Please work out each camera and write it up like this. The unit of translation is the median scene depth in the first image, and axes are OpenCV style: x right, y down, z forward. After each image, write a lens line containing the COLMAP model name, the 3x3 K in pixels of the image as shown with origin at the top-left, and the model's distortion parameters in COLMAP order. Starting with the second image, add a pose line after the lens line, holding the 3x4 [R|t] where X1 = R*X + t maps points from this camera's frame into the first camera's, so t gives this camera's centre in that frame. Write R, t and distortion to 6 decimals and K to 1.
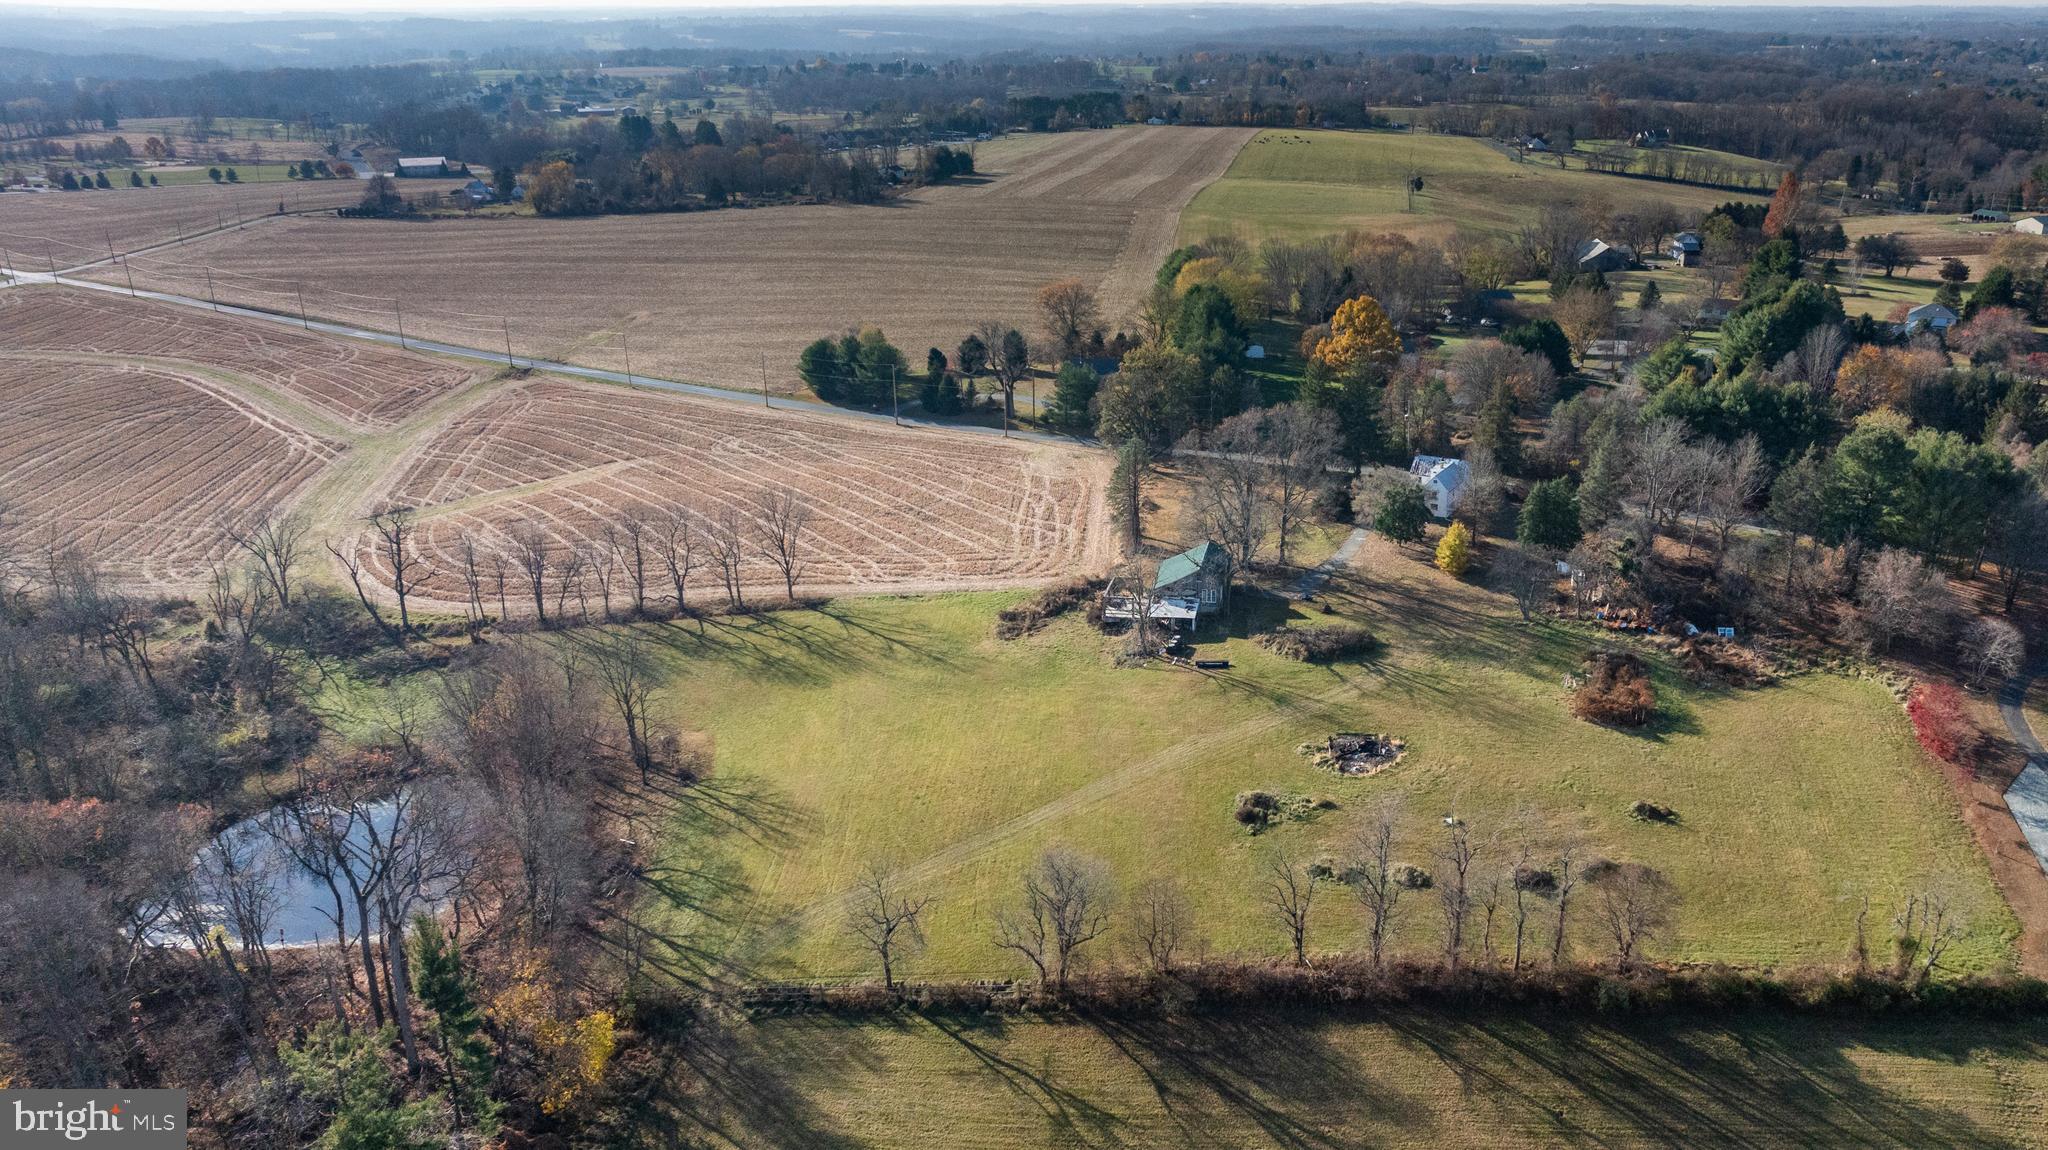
lens RADIAL K [[1666.9, 0, 1161.0], [0, 1666.9, 631.7], [0, 0, 1]] dist [-0.023566, 0.009879]
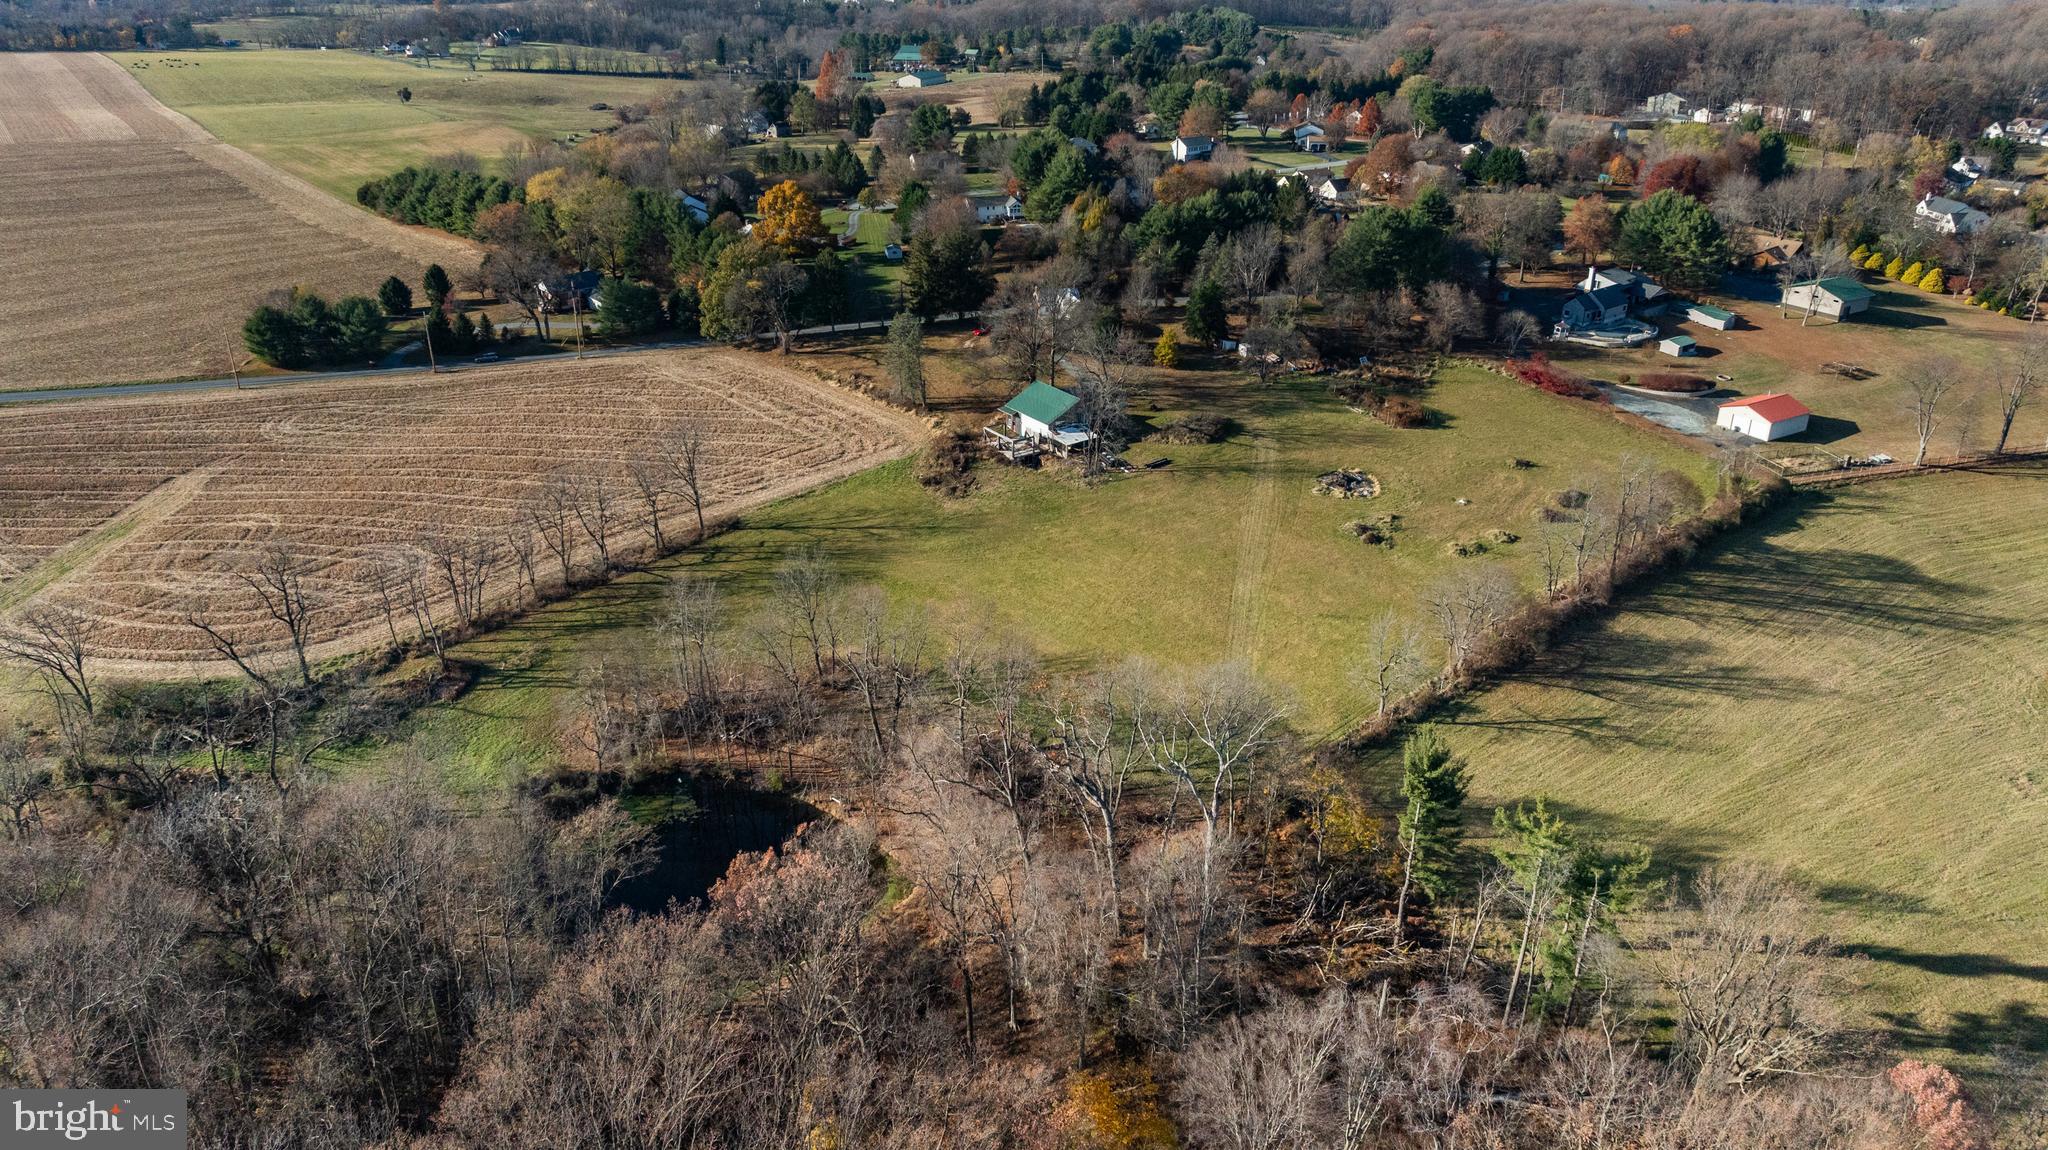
lens RADIAL K [[1450.6, 0, 1019.4], [0, 1450.6, 580.6], [0, 0, 1]] dist [-0.030923, 0.030580]
pose [[0.728477, -0.293785, 0.618879, -0.670193], [0.247151, 0.955247, 0.162540, -0.089028], [-0.638935, 0.034550, 0.768485, 0.208464]]
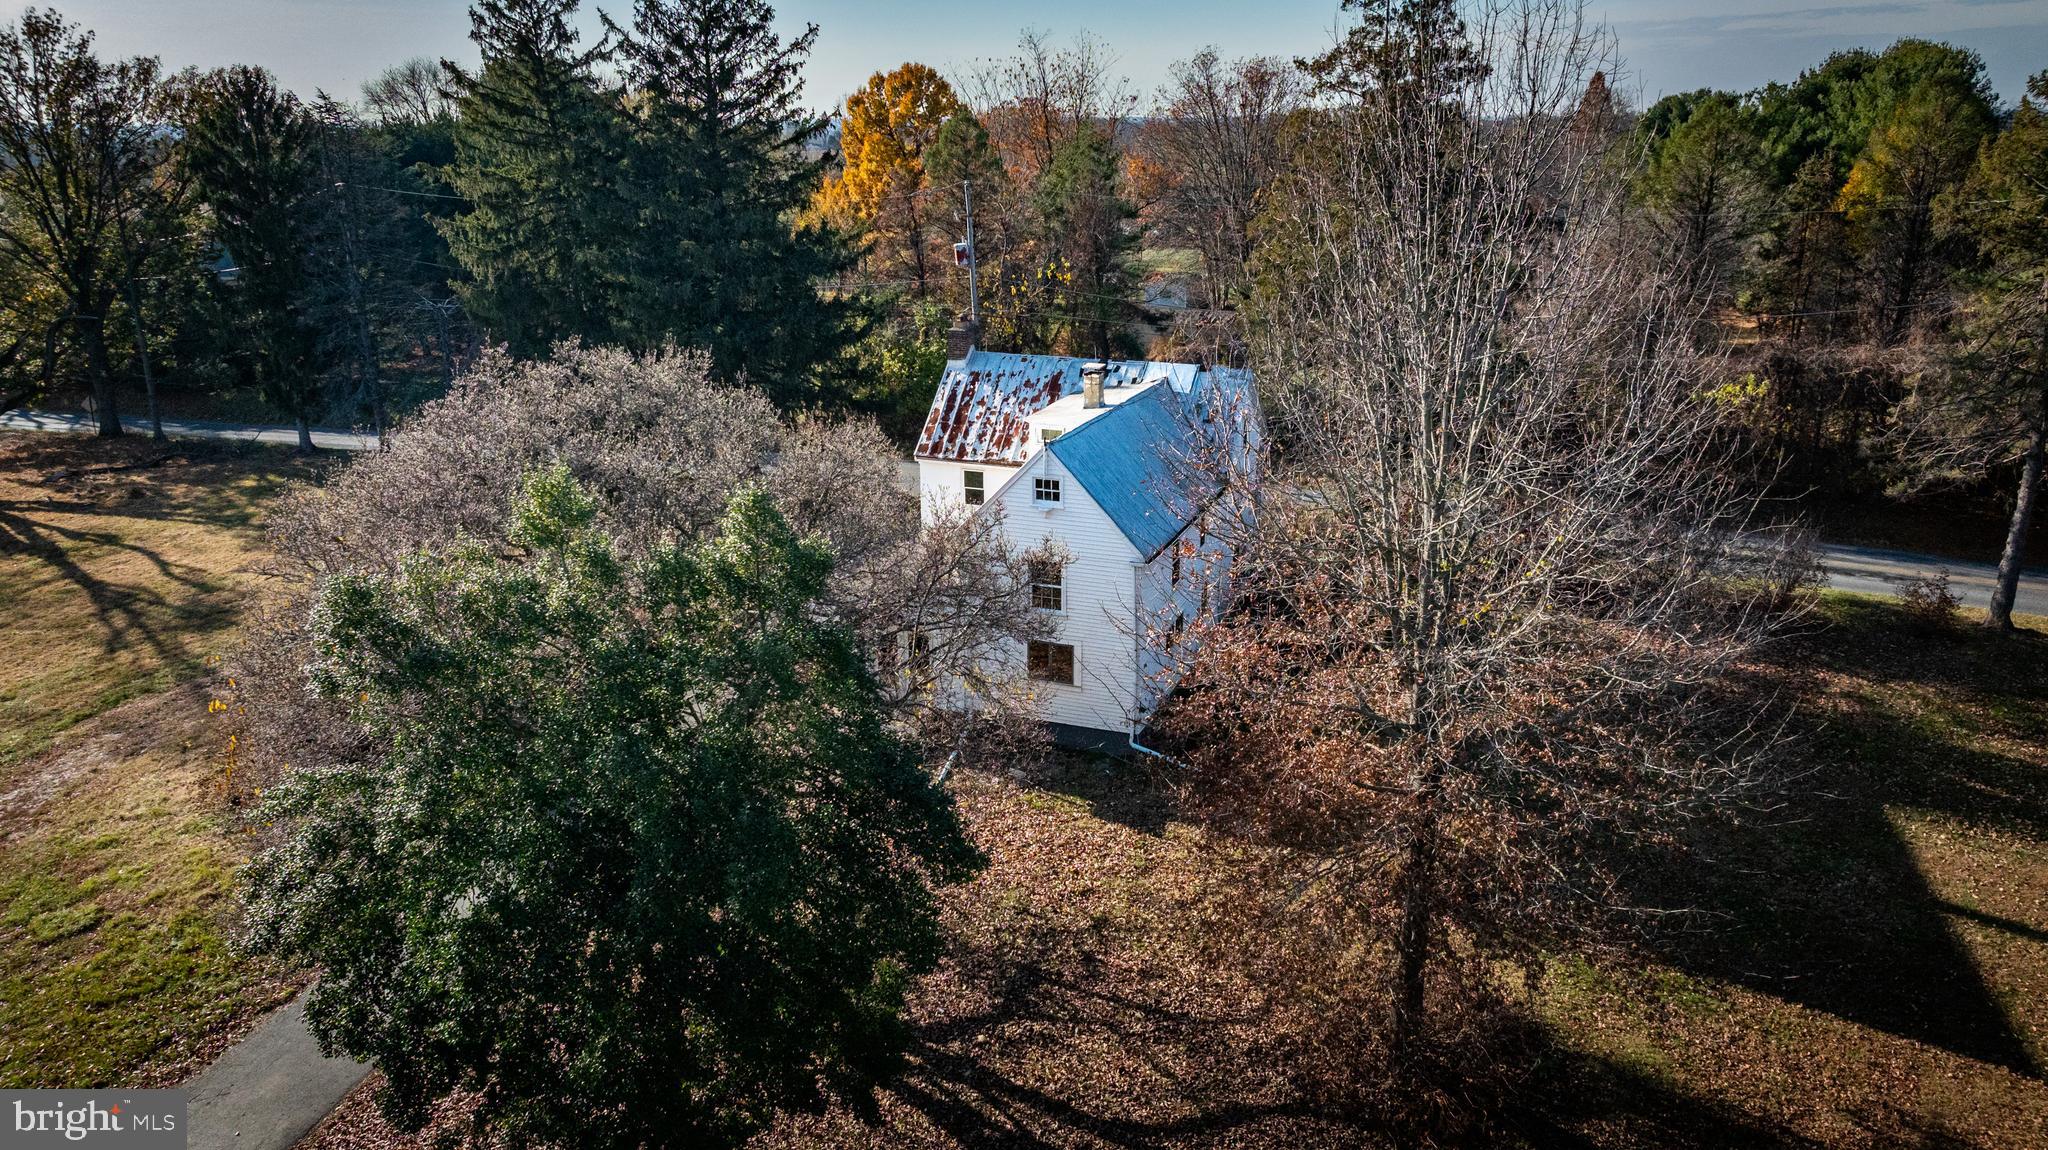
lens RADIAL K [[1450.6, 0, 1028.0], [0, 1450.6, 581.0], [0, 0, 1]] dist [-0.030923, 0.030580]
pose [[0.995477, -0.033224, 0.088999, 0.166129], [0.038133, 0.997811, -0.054031, -0.082658], [-0.087009, 0.057181, 0.994565, 0.960763]]
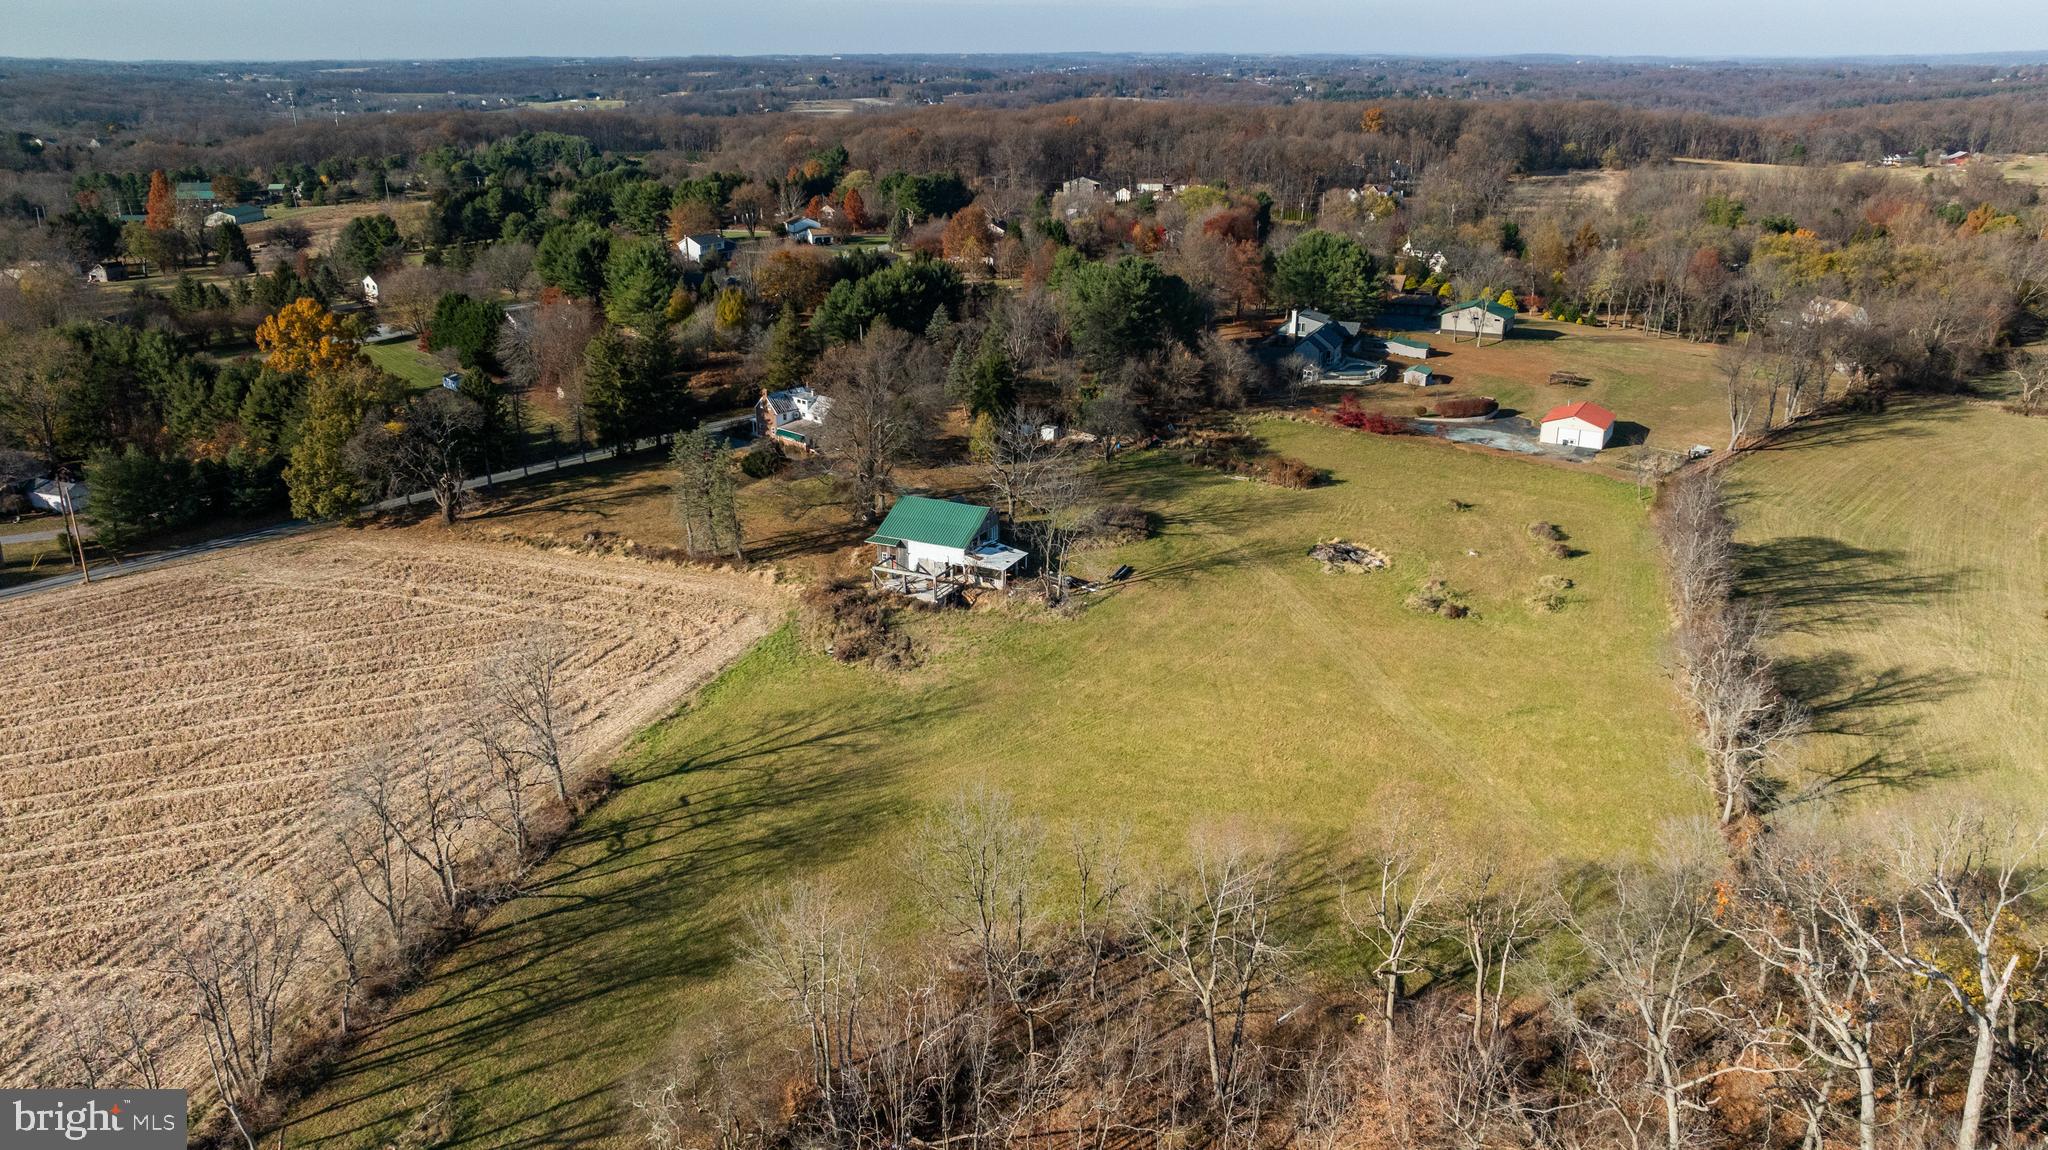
lens RADIAL K [[1450.6, 0, 1022.9], [0, 1450.6, 573.9], [0, 0, 1]] dist [-0.030923, 0.030580]
pose [[0.296272, -0.323288, 0.898726, -0.654561], [0.344505, 0.913800, 0.215142, -0.158934], [-0.890808, 0.245875, 0.382107, 0.659504]]
